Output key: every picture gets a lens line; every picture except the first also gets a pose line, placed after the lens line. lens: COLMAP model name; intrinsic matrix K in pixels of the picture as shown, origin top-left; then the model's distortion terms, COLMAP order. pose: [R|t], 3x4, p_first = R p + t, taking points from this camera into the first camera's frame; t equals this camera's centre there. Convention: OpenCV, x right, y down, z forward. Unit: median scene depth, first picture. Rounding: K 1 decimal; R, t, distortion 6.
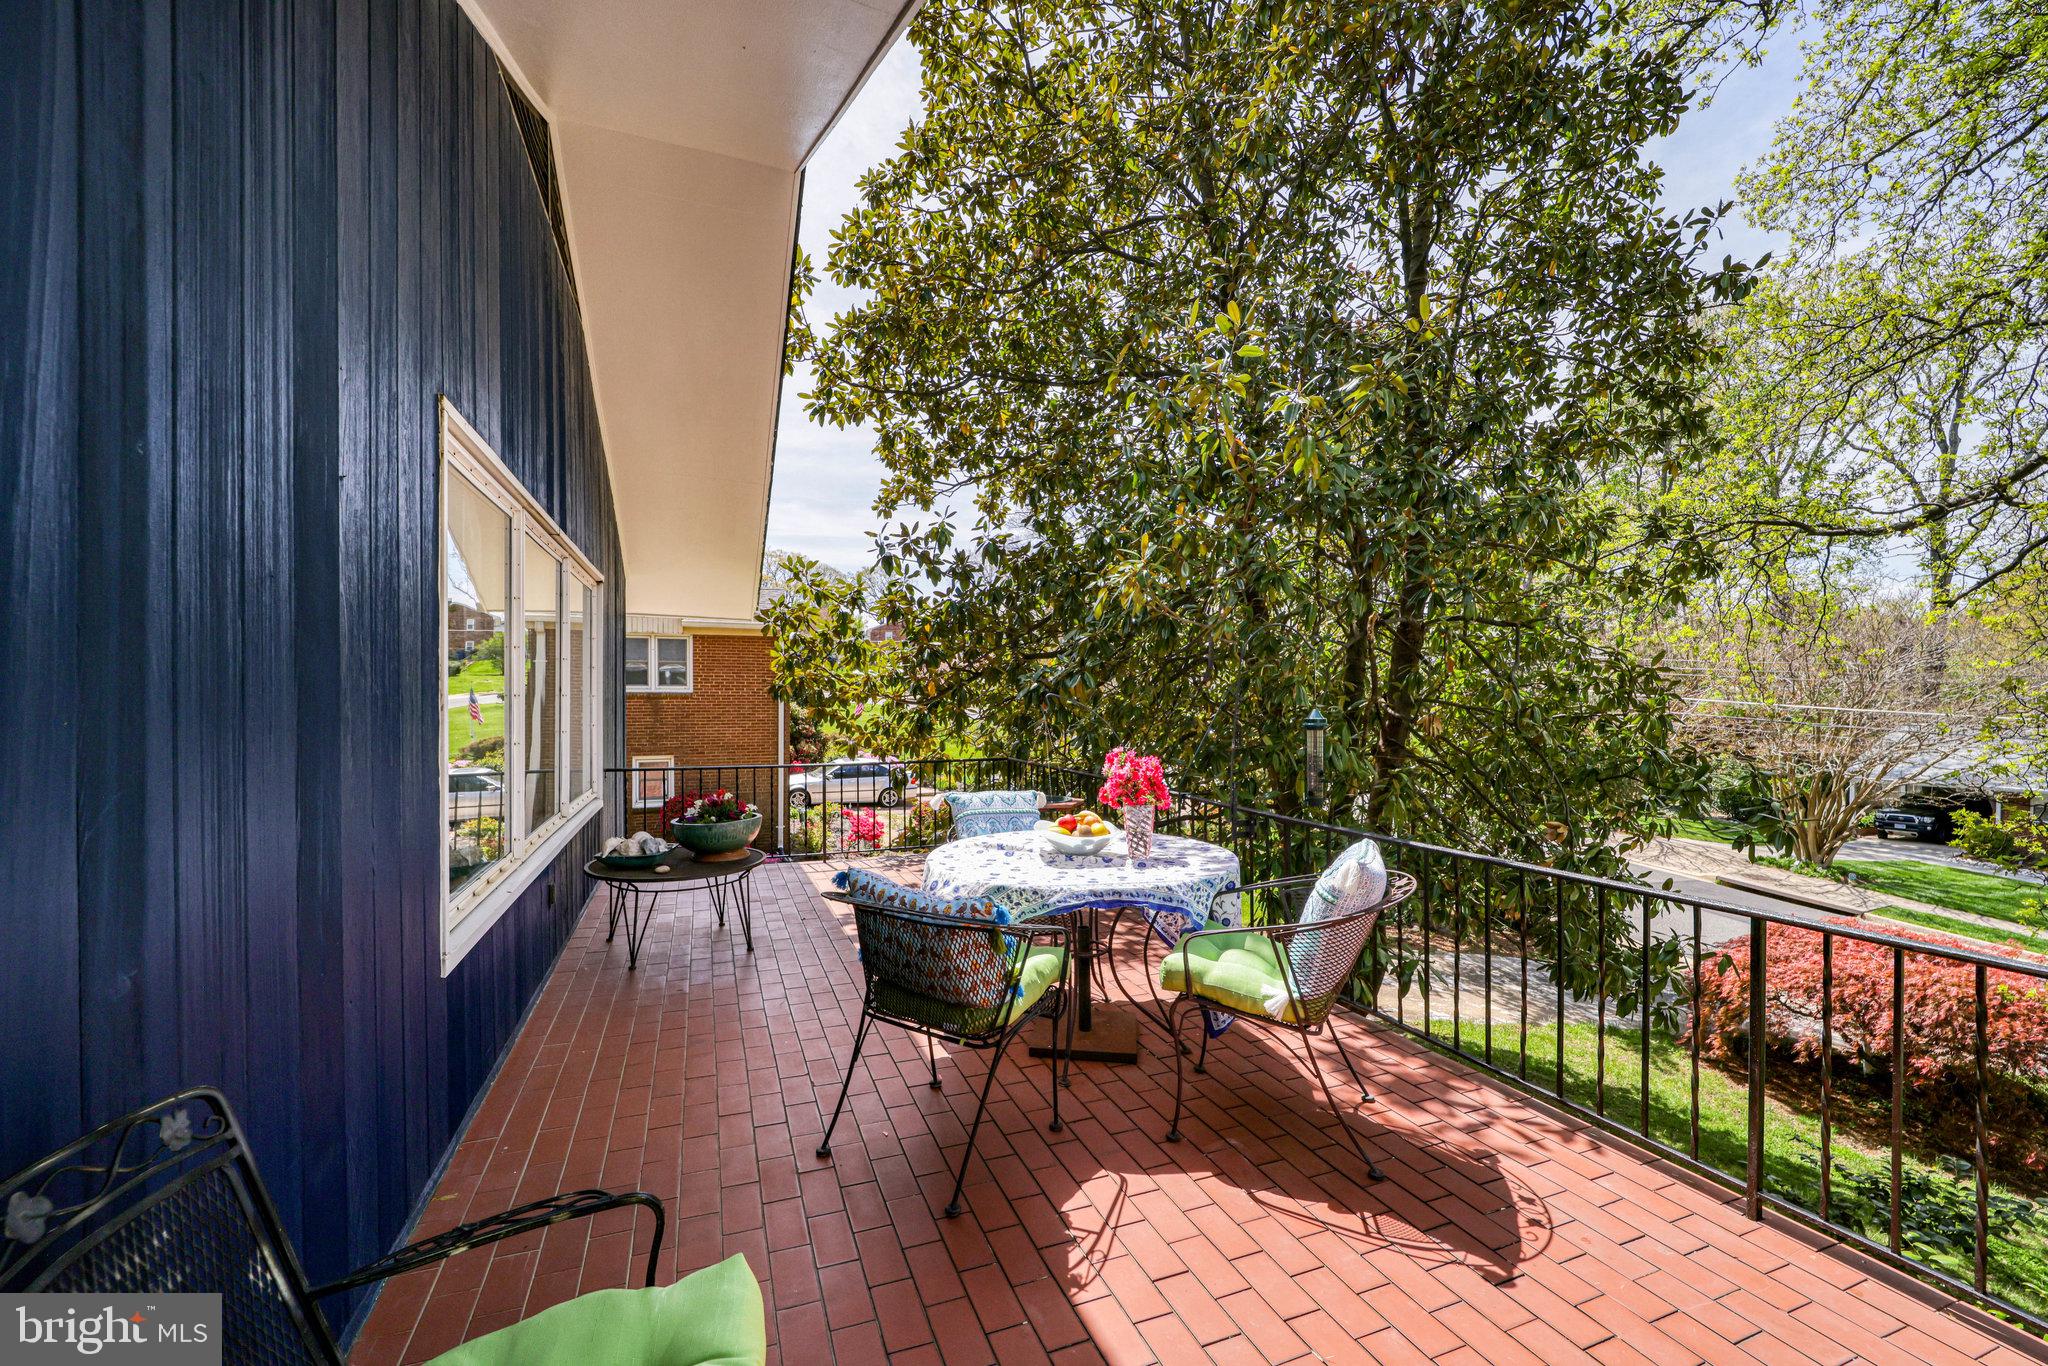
lens RADIAL K [[818.2, 0, 1021.6], [0, 818.2, 686.2], [0, 0, 1]] dist [-0.003112, -0.000285]
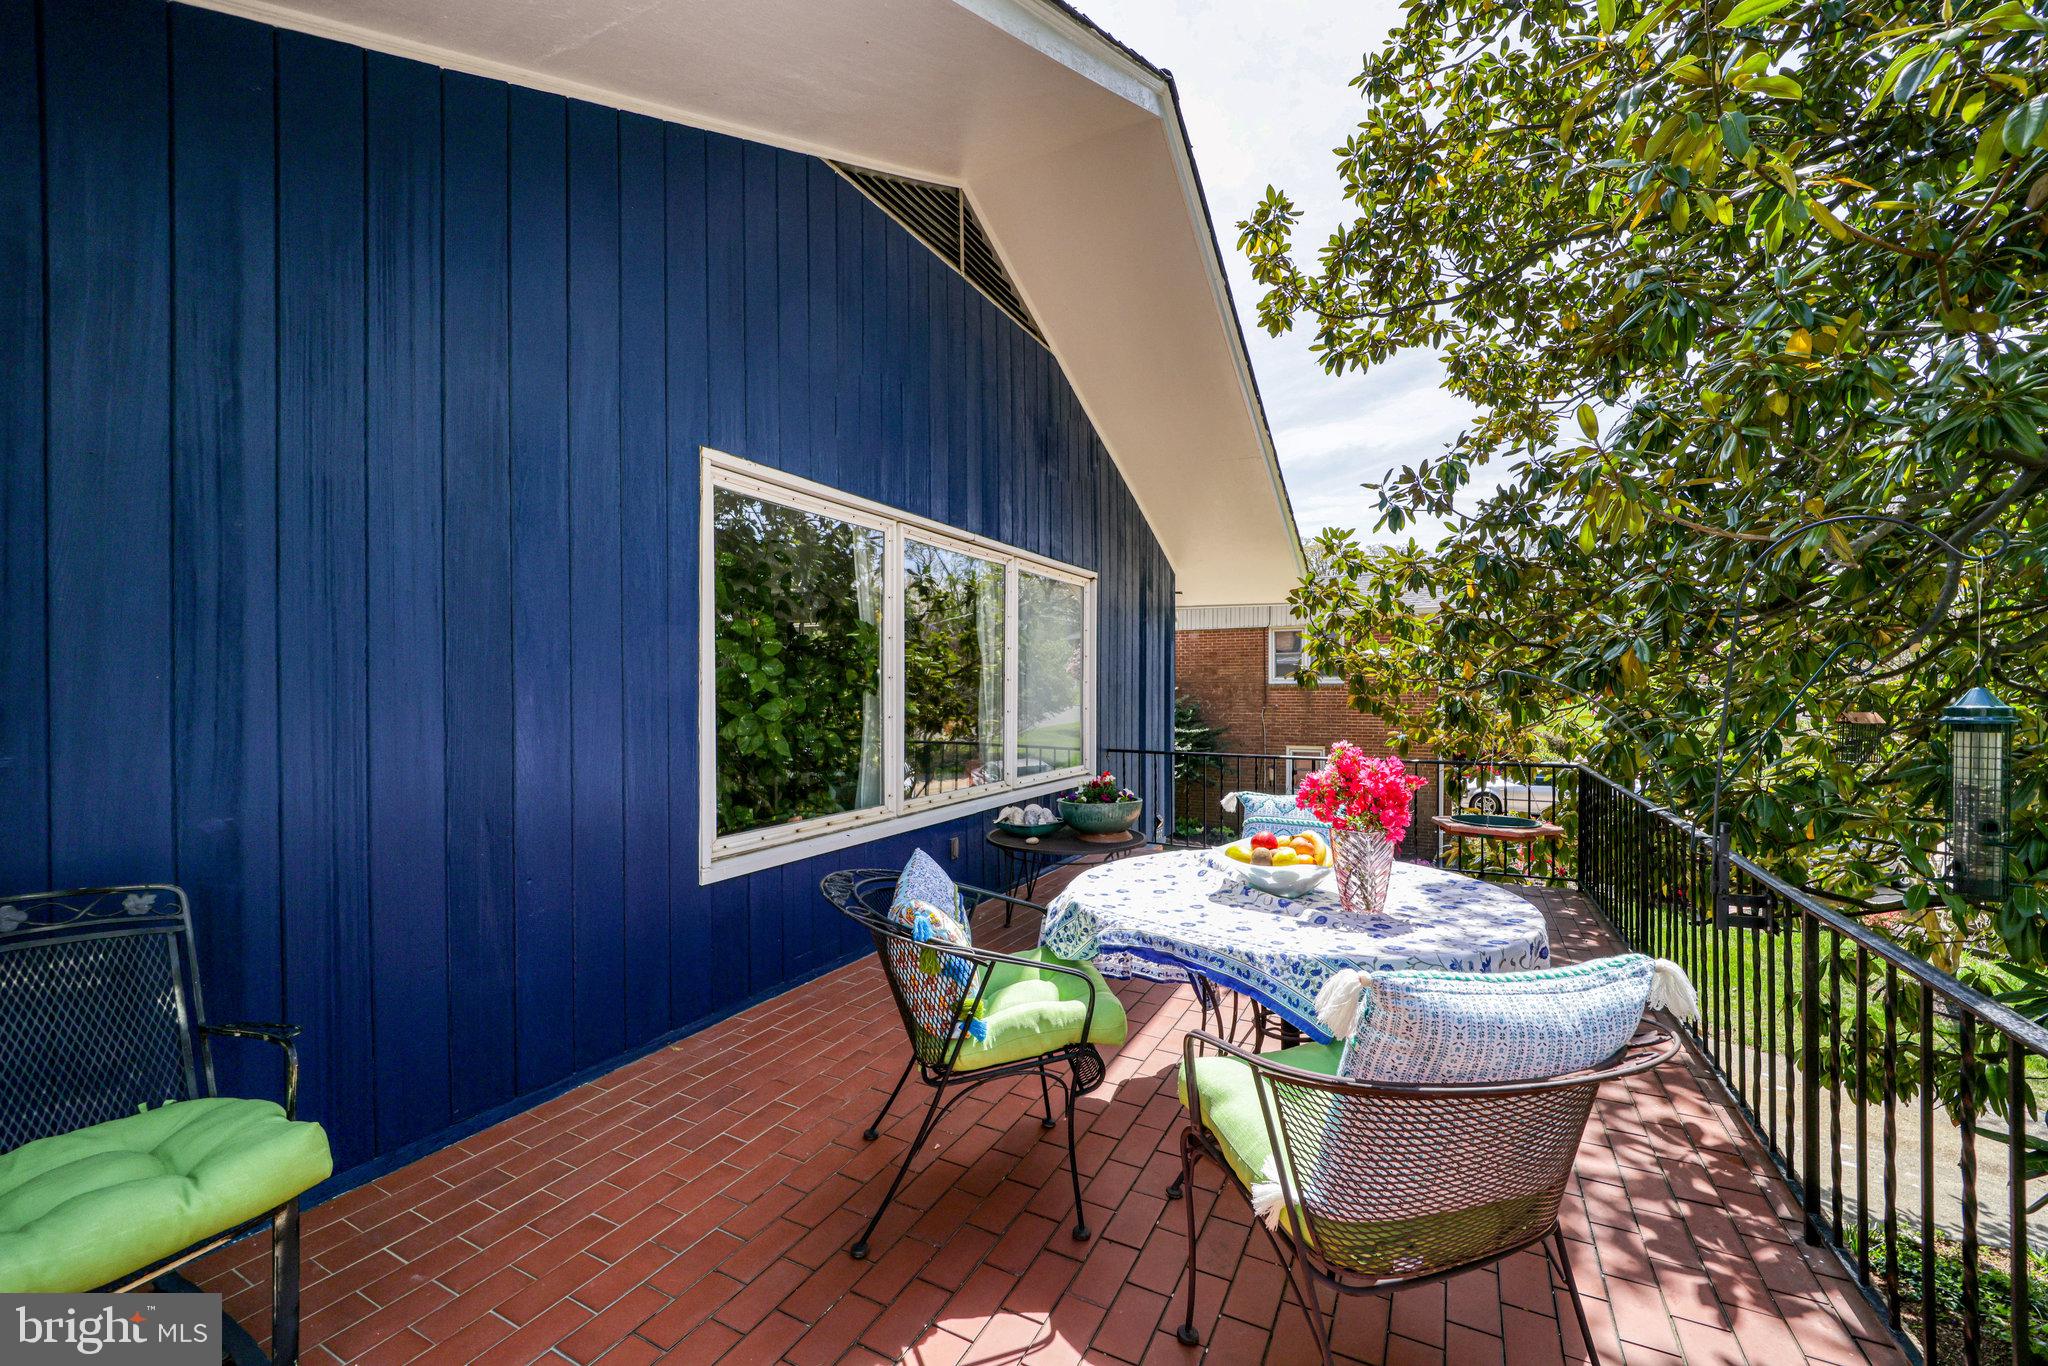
lens RADIAL K [[818.2, 0, 1021.6], [0, 818.2, 686.2], [0, 0, 1]] dist [-0.003112, -0.000285]
pose [[0.656312, -0.008291, -0.754444, 0.310750], [0.014145, 0.999899, 0.001316, 0.017738], [0.754357, -0.011535, 0.656363, 0.252350]]
